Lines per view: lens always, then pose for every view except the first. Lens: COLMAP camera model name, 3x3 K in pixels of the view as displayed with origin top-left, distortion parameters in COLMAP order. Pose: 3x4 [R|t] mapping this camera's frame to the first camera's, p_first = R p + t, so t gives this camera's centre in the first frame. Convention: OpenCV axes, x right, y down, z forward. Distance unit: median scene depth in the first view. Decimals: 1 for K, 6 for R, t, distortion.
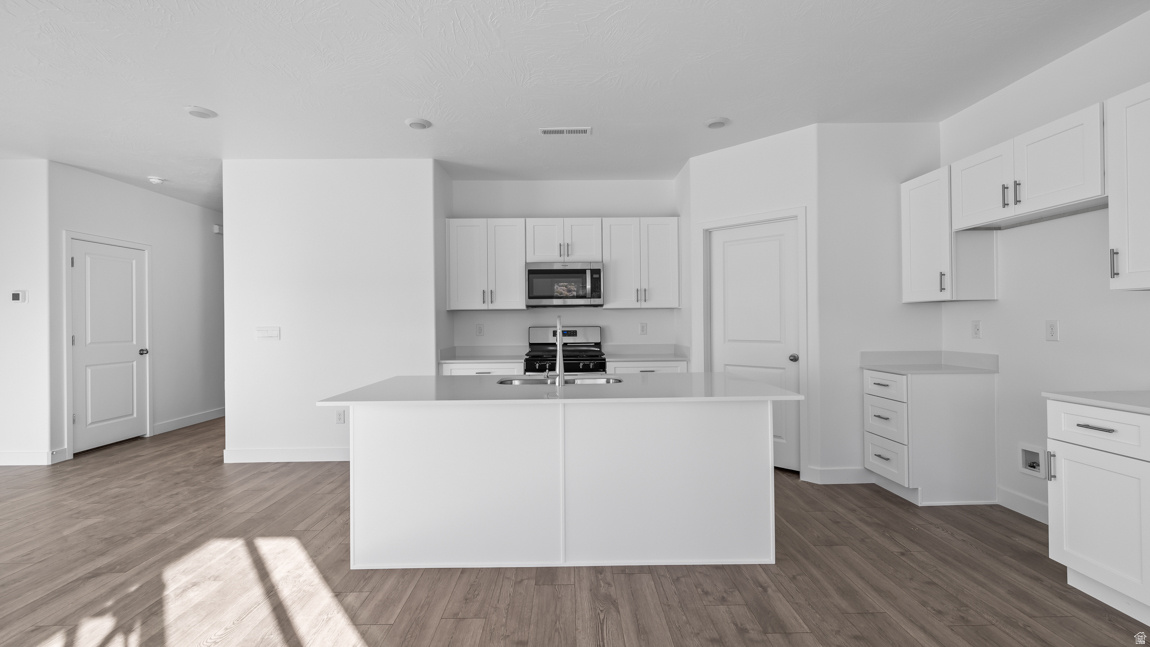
lens RADIAL K [[490.4, 0, 574.3], [0, 490.4, 319.7], [0, 0, 1]] dist [0.001833, 0.000422]
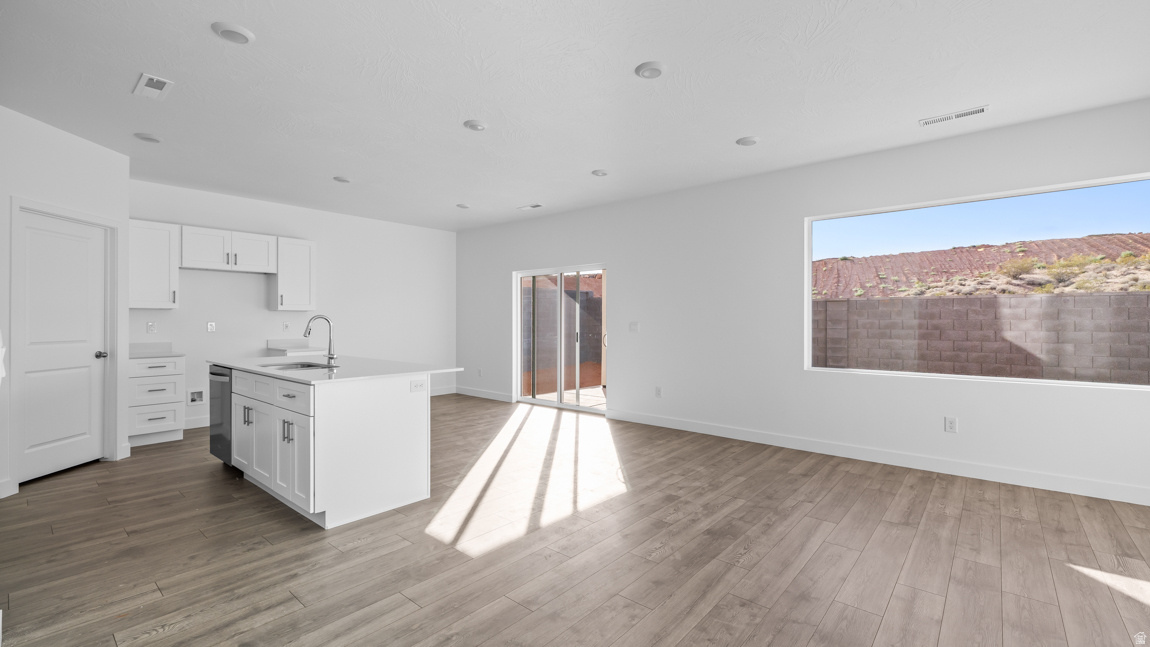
lens RADIAL K [[490.4, 0, 574.3], [0, 490.4, 319.7], [0, 0, 1]] dist [0.001833, 0.000422]
pose [[-0.748483, 0.011150, 0.663060, -0.933334], [0.003239, 0.999908, -0.013158, 0.015397], [-0.663146, -0.007701, -0.748450, 0.982421]]
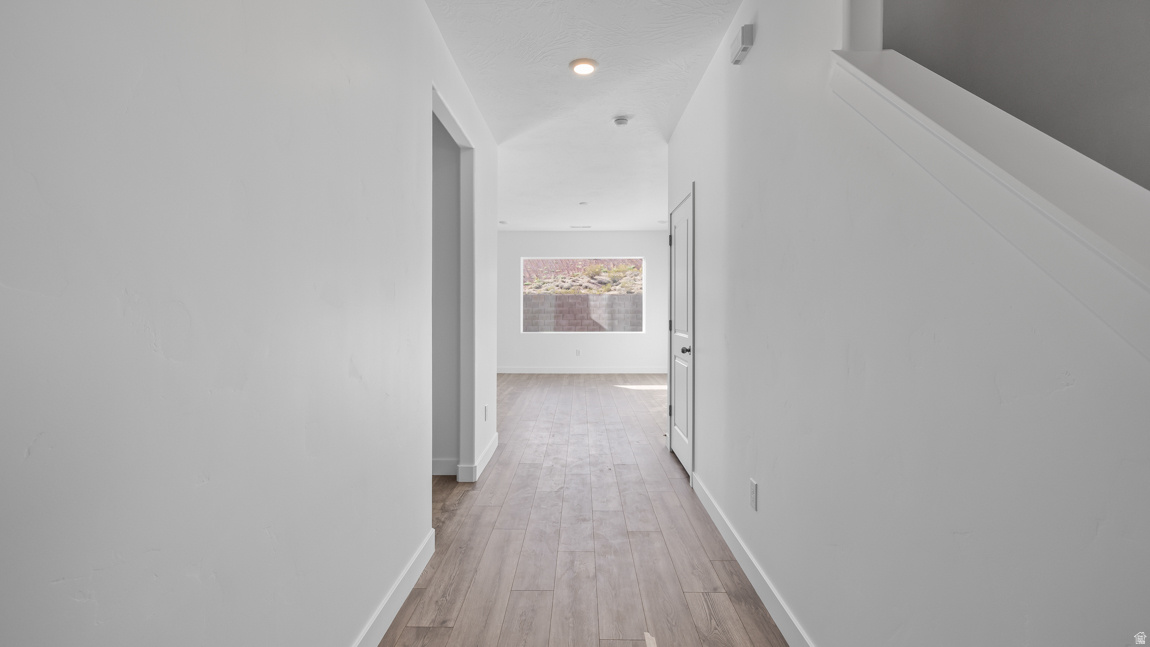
lens RADIAL K [[490.4, 0, 574.3], [0, 490.4, 319.7], [0, 0, 1]] dist [0.001833, 0.000422]
pose [[-0.999578, 0.009373, 0.027502, -0.892157], [0.009868, 0.999791, 0.017917, 0.017173], [-0.027328, 0.018181, -0.999461, 1.964582]]
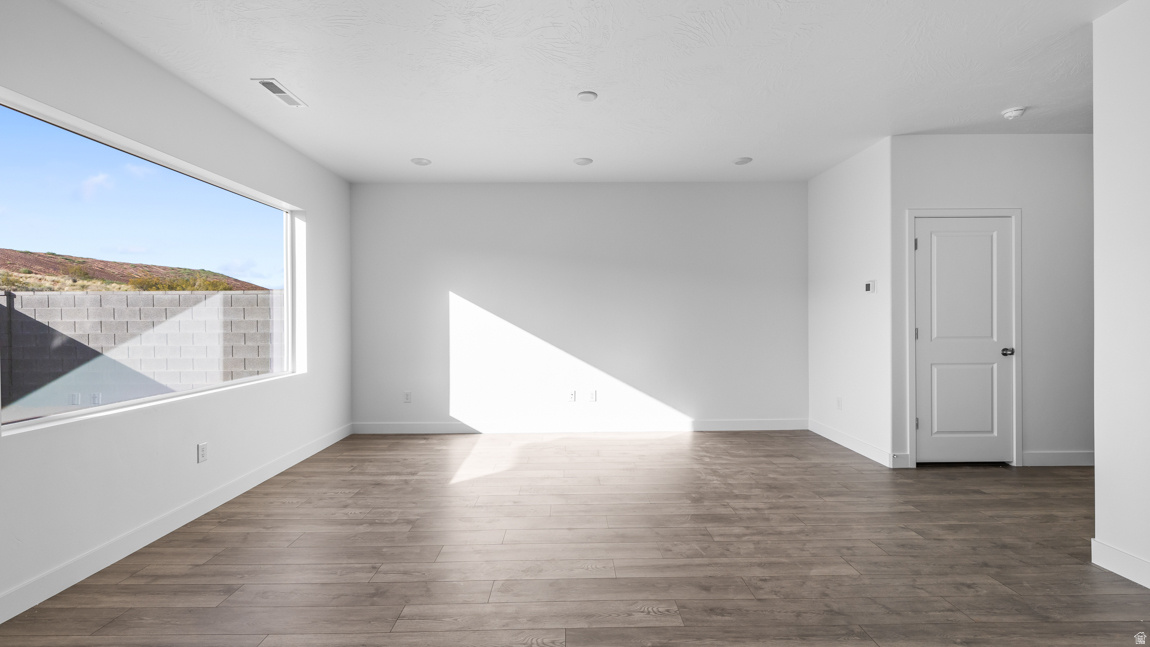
lens RADIAL K [[490.4, 0, 574.3], [0, 490.4, 319.7], [0, 0, 1]] dist [0.001833, 0.000422]
pose [[-0.001181, 0.012493, -0.999921, -0.148897], [0.008544, 0.999886, 0.012483, 0.001399], [0.999963, -0.008529, -0.001288, 0.402364]]
